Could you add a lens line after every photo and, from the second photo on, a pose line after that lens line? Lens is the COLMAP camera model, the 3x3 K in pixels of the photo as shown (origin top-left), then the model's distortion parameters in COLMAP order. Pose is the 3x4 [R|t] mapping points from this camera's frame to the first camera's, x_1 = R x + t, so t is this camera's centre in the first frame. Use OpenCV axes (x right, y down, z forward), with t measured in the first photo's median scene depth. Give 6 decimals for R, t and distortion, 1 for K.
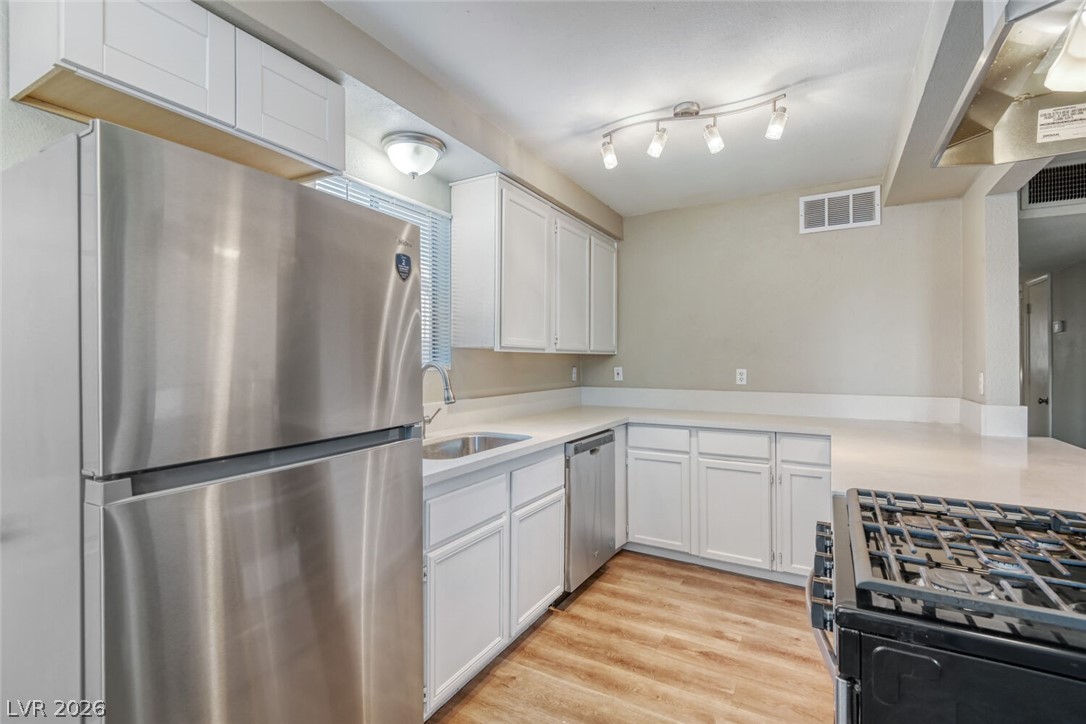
lens RADIAL K [[500.8, 0, 540.6], [0, 500.8, 362.6], [0, 0, 1]] dist [0.033187, -0.022870]
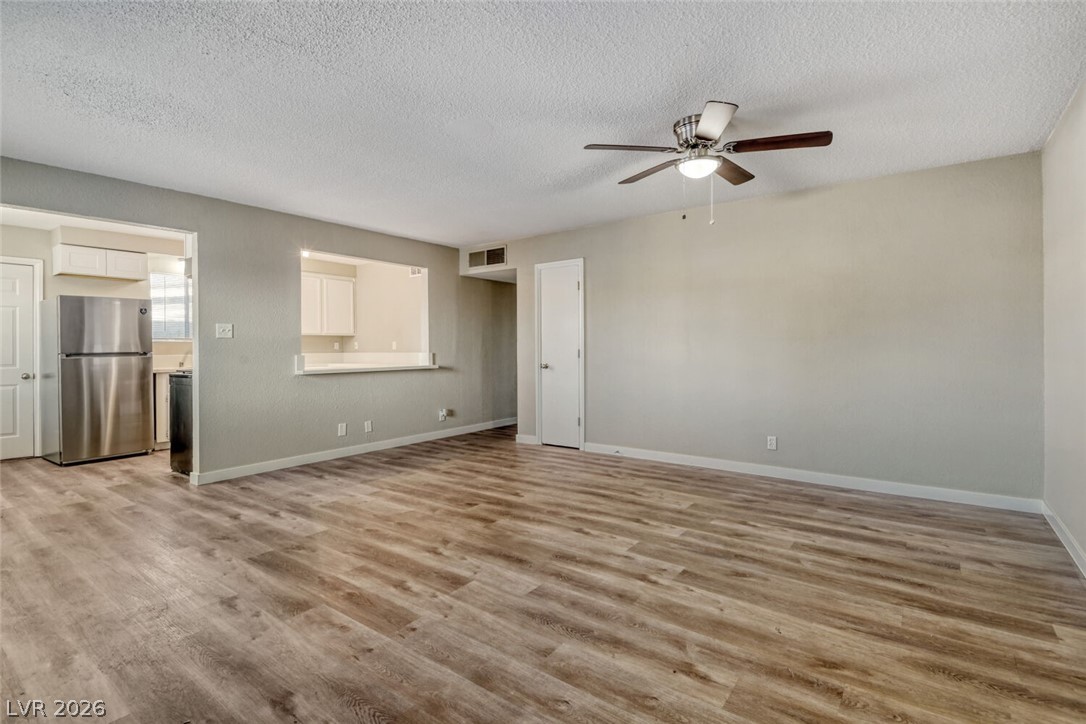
lens RADIAL K [[507.9, 0, 542.8], [0, 507.9, 347.6], [0, 0, 1]] dist [0.039001, -0.016737]
pose [[0.991702, -0.010485, -0.128129, 1.561425], [0.009241, 0.999904, -0.010301, 0.078858], [0.128225, 0.009032, 0.991704, -1.218630]]
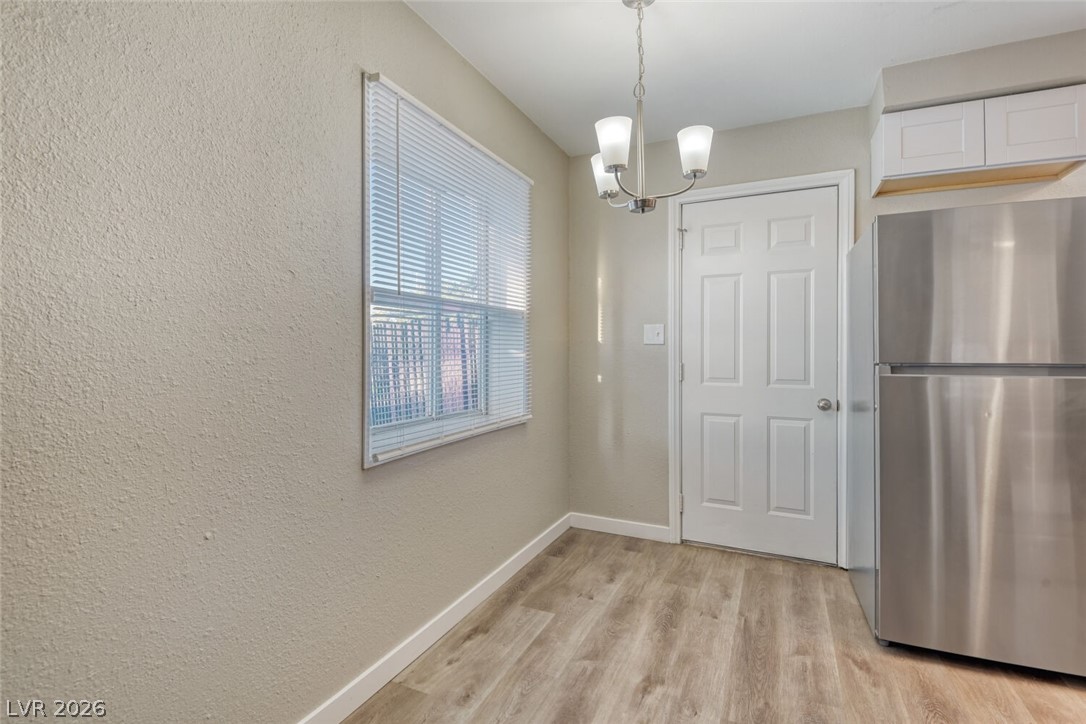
lens RADIAL K [[508.0, 0, 537.6], [0, 508.0, 348.4], [0, 0, 1]] dist [0.000356, -0.000195]
pose [[0.062158, -0.005128, -0.998053, 0.403750], [-0.011761, 0.999914, -0.005870, 0.054733], [0.997997, 0.012103, 0.062092, -0.212811]]
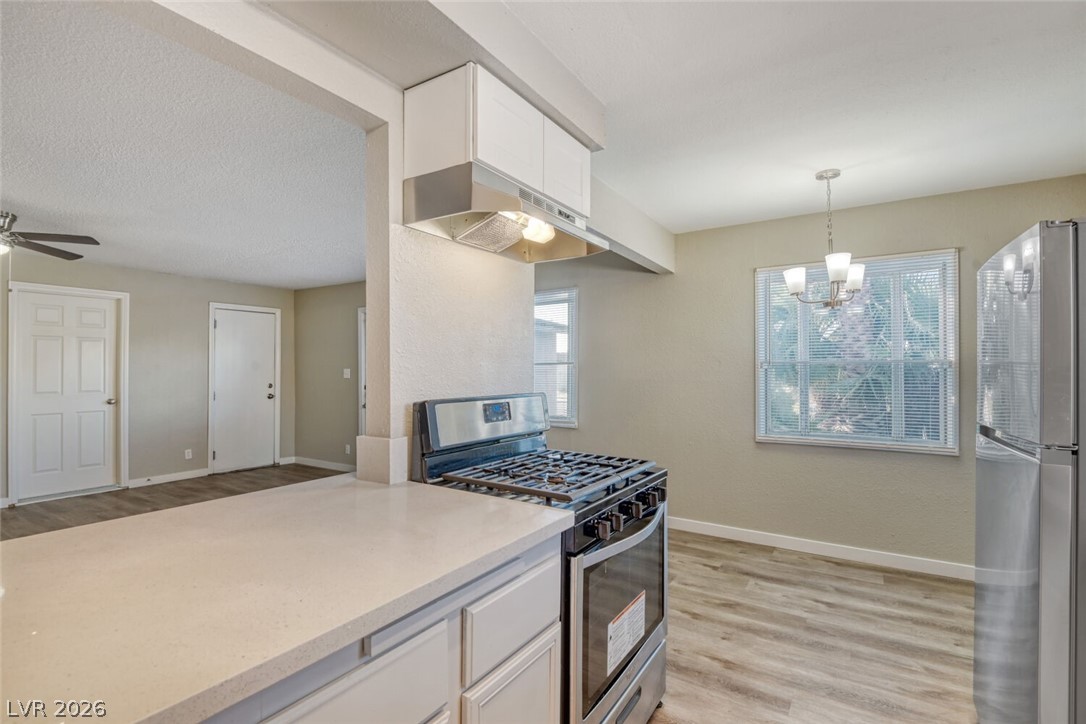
lens RADIAL K [[506.8, 0, 545.0], [0, 506.8, 366.3], [0, 0, 1]] dist [0.026304, -0.019264]
pose [[-0.997748, -0.001115, 0.067064, 0.280063], [-0.000895, 0.999994, 0.003312, -0.011759], [-0.067067, 0.003245, -0.997743, 0.987335]]
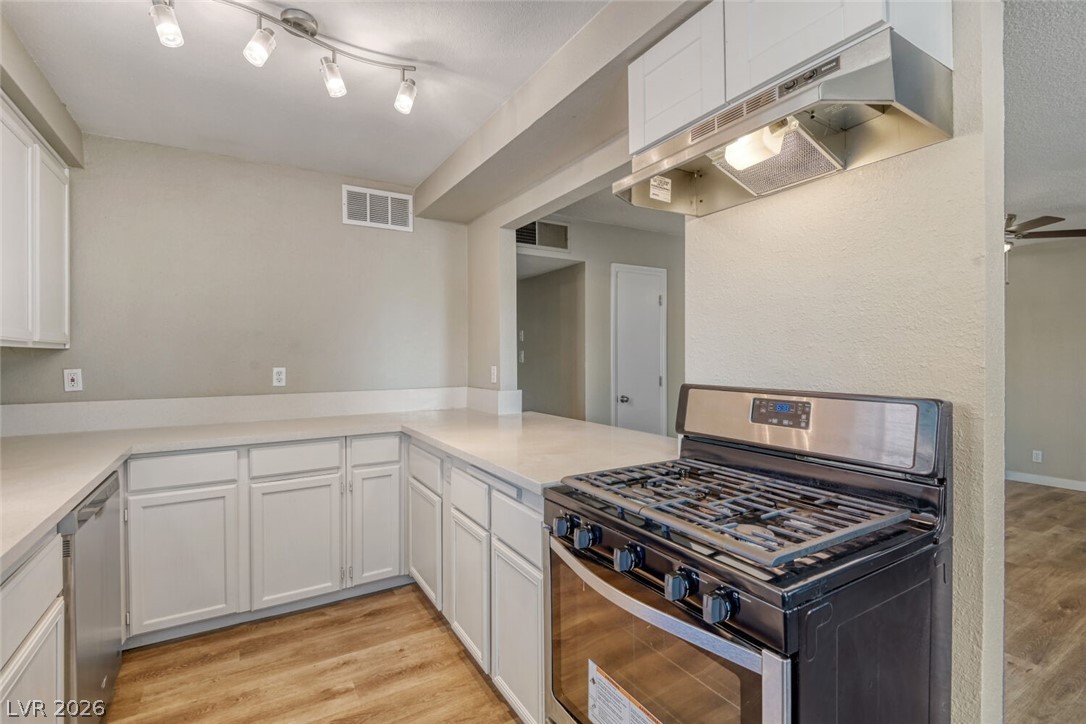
lens RADIAL K [[500.8, 0, 540.6], [0, 500.8, 362.6], [0, 0, 1]] dist [0.033187, -0.022870]
pose [[0.490853, -0.014570, 0.871120, -0.150866], [0.008519, 0.999893, 0.011923, -0.002683], [-0.871201, 0.001569, 0.490925, 0.248787]]
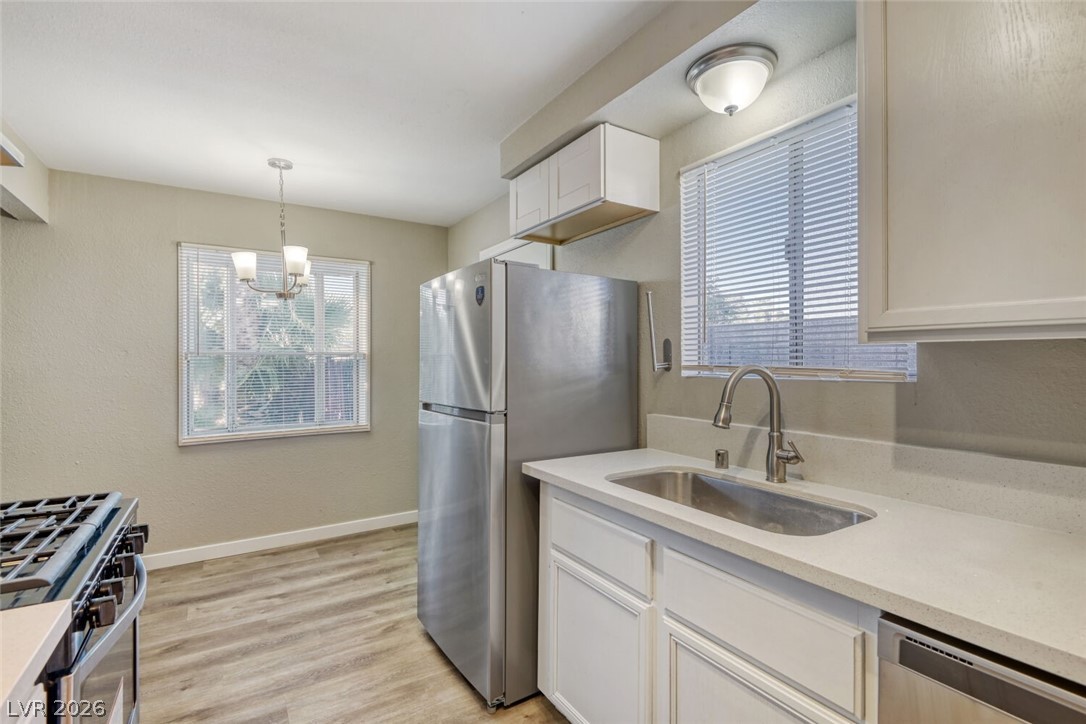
lens RADIAL K [[500.8, 0, 540.6], [0, 500.8, 362.6], [0, 0, 1]] dist [0.033187, -0.022870]
pose [[-0.493290, 0.002265, -0.869862, 0.400667], [-0.007261, 0.999951, 0.006721, -0.009194], [0.869835, 0.009632, -0.493249, 0.879308]]
